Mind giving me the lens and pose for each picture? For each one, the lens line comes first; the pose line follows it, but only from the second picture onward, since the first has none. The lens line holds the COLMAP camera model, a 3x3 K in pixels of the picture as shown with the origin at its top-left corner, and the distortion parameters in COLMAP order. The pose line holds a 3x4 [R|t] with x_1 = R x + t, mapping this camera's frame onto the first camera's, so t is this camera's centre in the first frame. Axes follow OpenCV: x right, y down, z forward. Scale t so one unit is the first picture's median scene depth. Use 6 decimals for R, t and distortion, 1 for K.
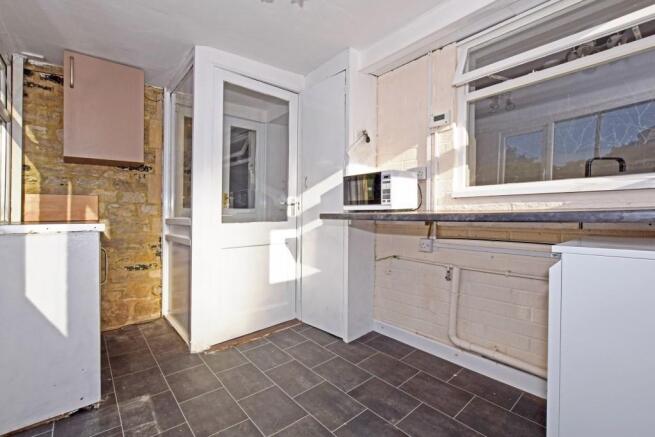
lens RADIAL K [[305.0, 0, 336.8], [0, 305.0, 202.7], [0, 0, 1]] dist [-0.001137, -0.000055]
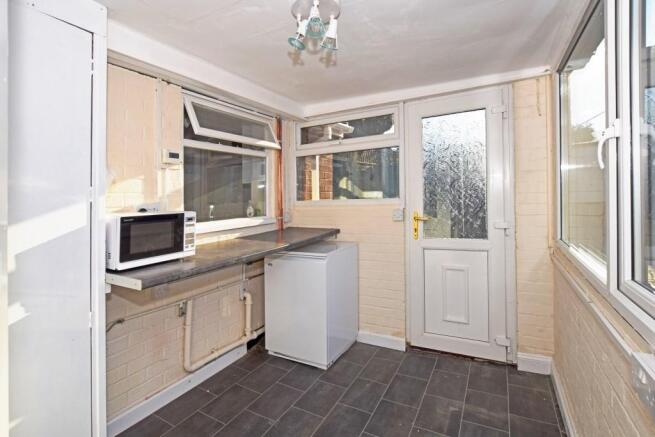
lens RADIAL K [[305.0, 0, 336.8], [0, 305.0, 202.7], [0, 0, 1]] dist [-0.001137, -0.000055]
pose [[-0.351051, 0.007842, 0.936323, -0.806982], [0.000106, 0.999965, -0.008335, -0.123146], [-0.936356, -0.002826, -0.351040, 0.896080]]
